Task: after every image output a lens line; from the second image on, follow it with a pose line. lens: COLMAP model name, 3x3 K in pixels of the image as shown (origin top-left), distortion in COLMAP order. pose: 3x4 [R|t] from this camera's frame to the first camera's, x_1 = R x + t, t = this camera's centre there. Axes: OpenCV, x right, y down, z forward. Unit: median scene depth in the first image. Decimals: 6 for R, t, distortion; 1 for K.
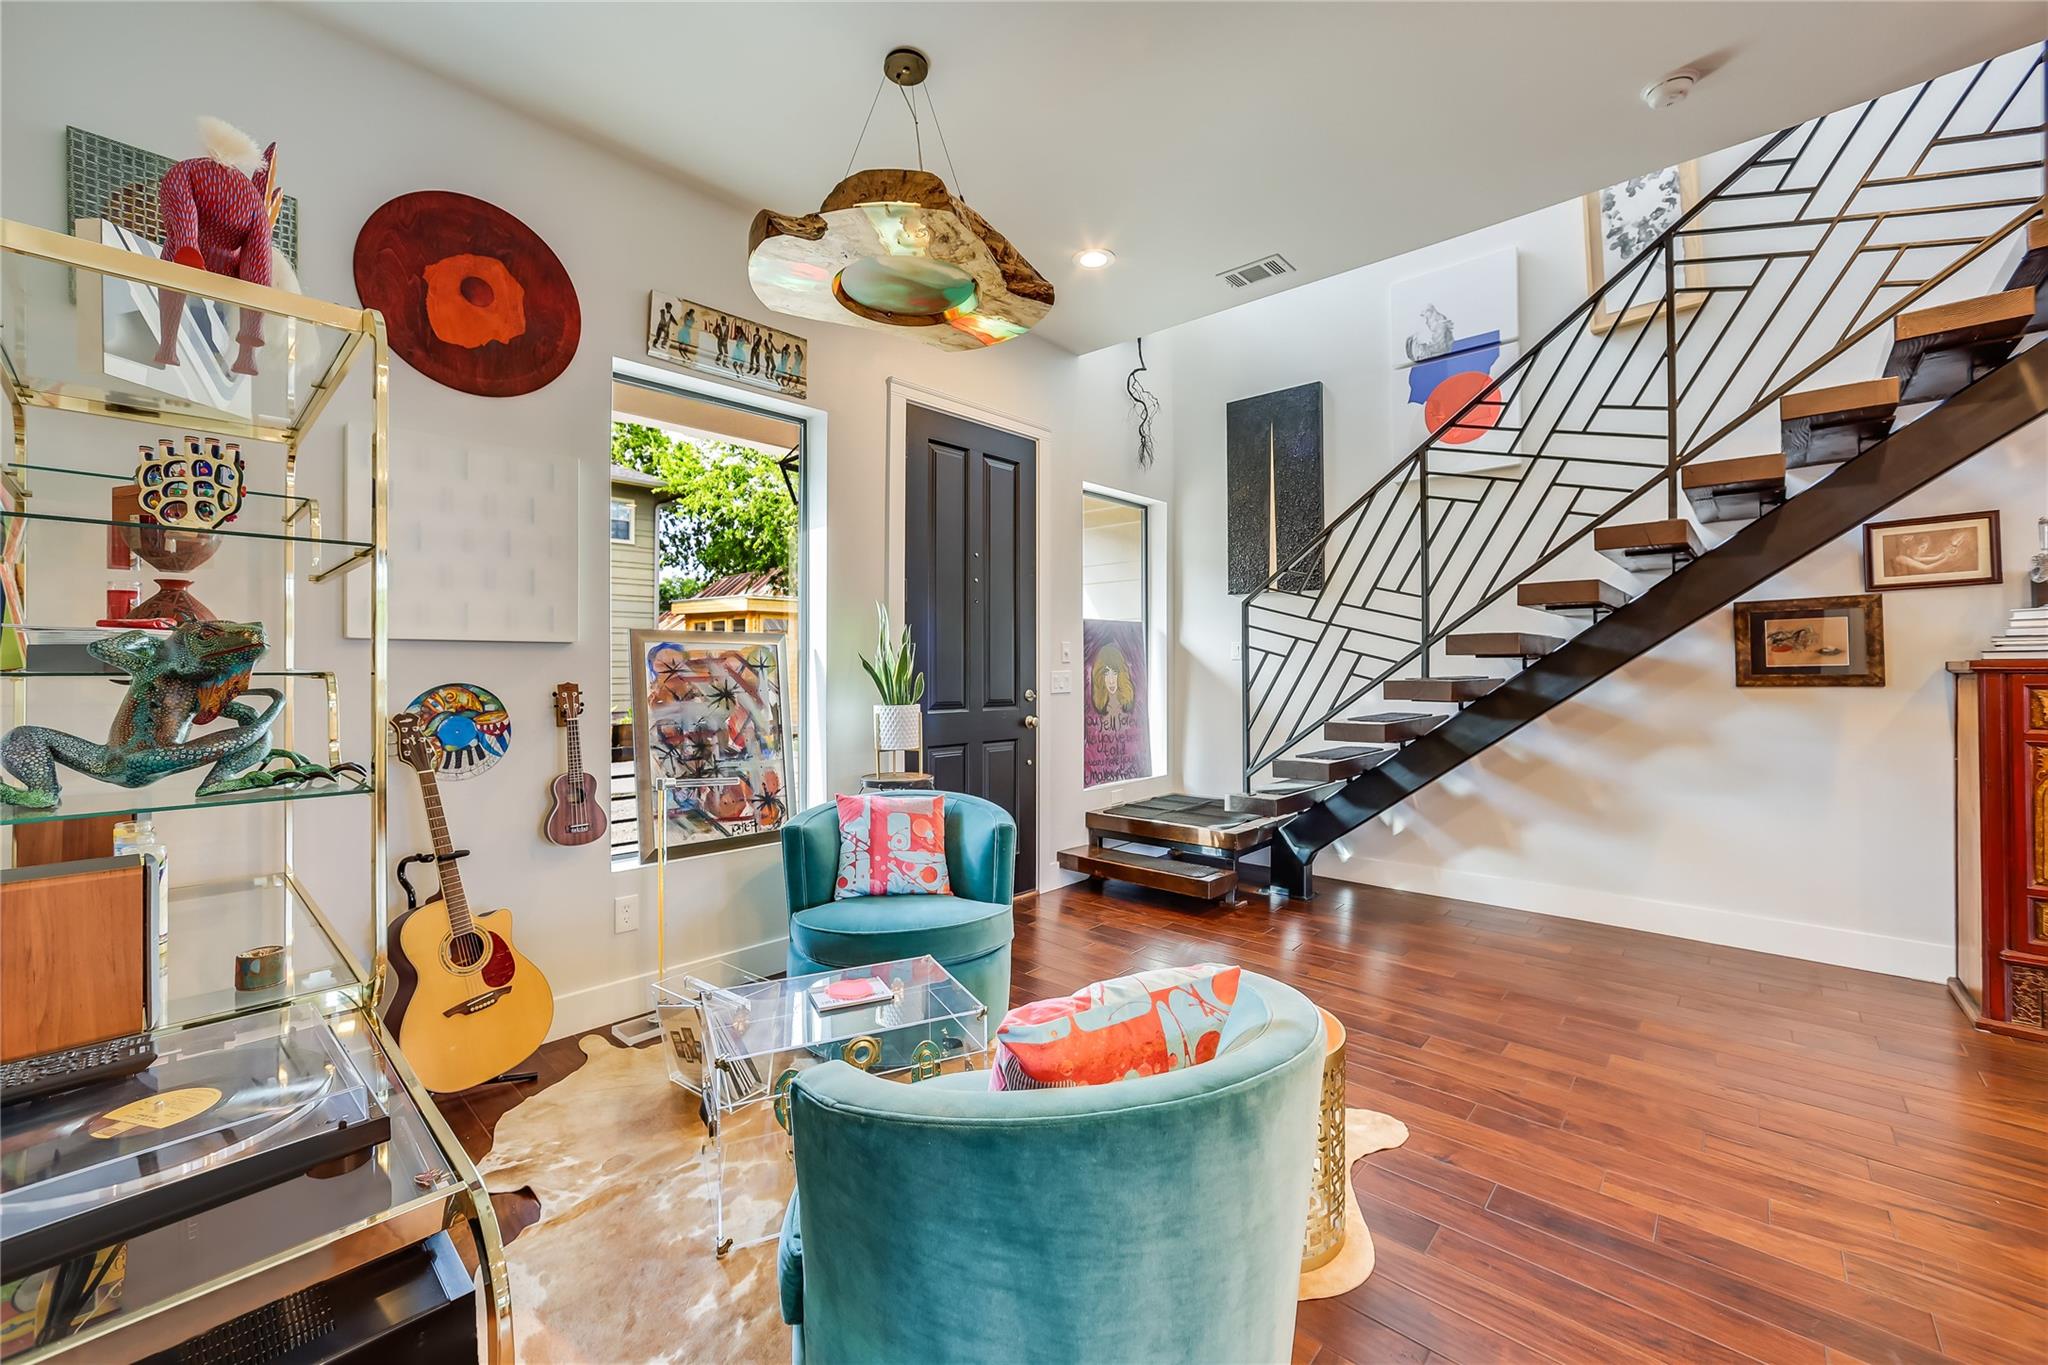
lens RADIAL K [[811.2, 0, 1020.7], [0, 811.2, 667.1], [0, 0, 1]] dist [-0.000521, 0.000000]
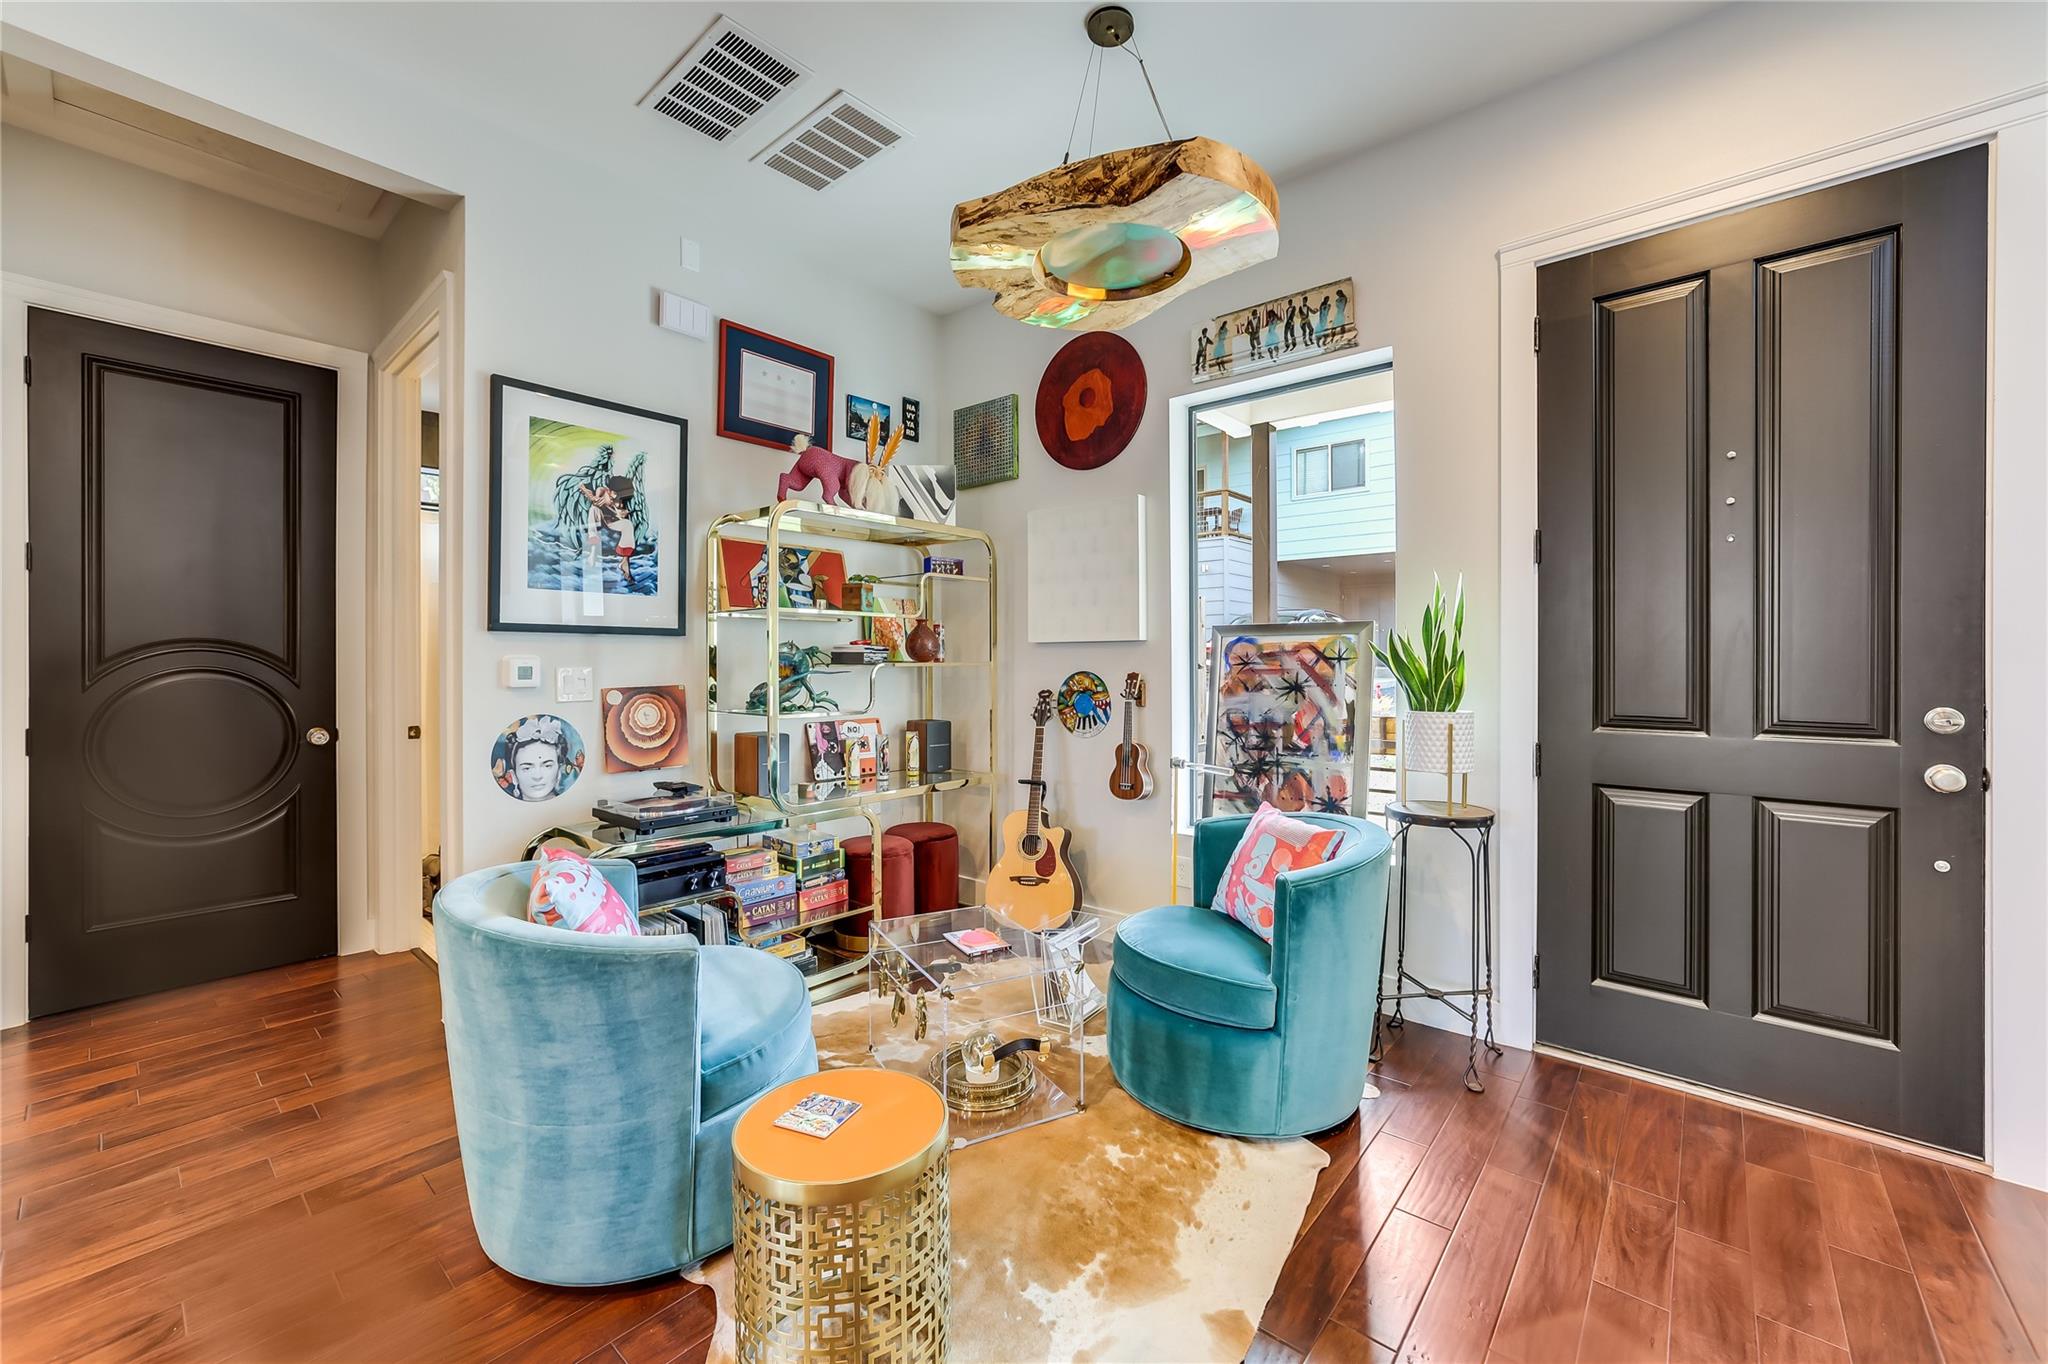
lens RADIAL K [[815.8, 0, 1020.8], [0, 815.8, 665.6], [0, 0, 1]] dist [0.000616, 0.000220]
pose [[0.064109, 0.007042, -0.997918, 0.604521], [0.003550, 0.999967, 0.007284, -0.001220], [0.997937, -0.004009, 0.064082, 0.624814]]
